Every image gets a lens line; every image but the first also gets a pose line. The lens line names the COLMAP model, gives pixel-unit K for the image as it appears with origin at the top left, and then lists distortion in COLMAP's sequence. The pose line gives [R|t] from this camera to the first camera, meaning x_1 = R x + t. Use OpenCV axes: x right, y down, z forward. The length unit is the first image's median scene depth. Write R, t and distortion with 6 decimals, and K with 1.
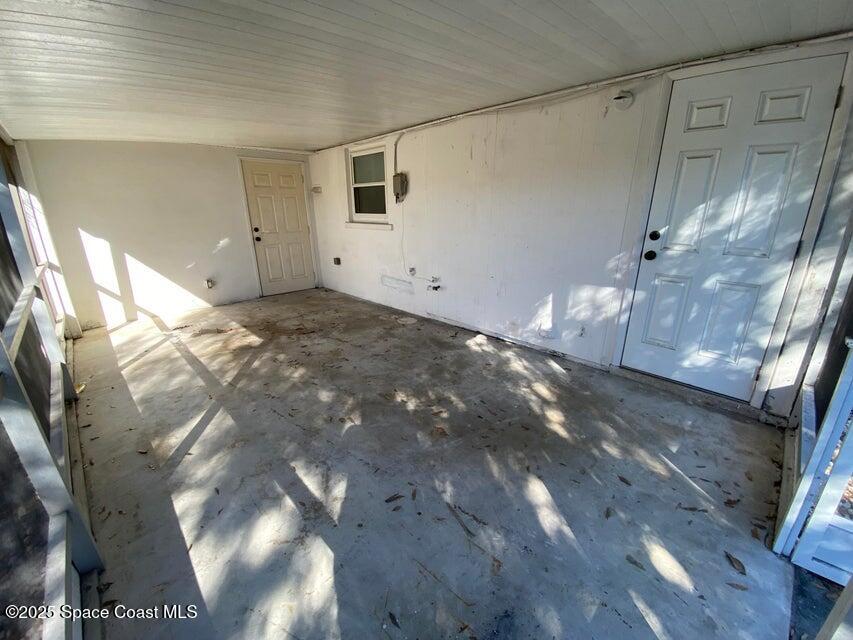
lens RADIAL K [[350.0, 0, 425.6], [0, 350.0, 317.5], [0, 0, 1]] dist [0.010960, -0.001148]
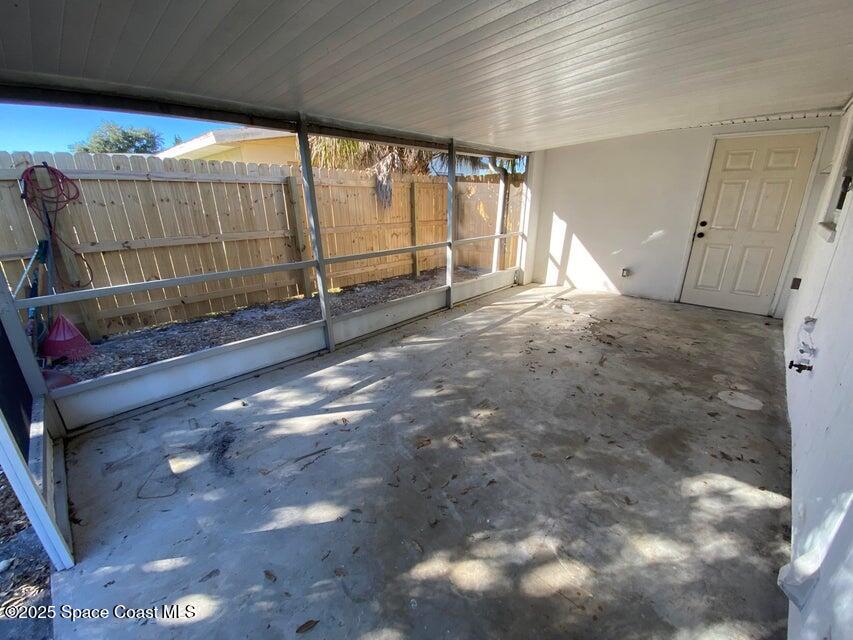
lens RADIAL K [[350.0, 0, 425.8], [0, 350.0, 318.6], [0, 0, 1]] dist [0.010960, -0.001148]
pose [[0.026877, 0.327888, -0.944334, 0.583443], [-0.288213, 0.907101, 0.306758, -0.189673], [0.957189, 0.263925, 0.118882, 0.569723]]
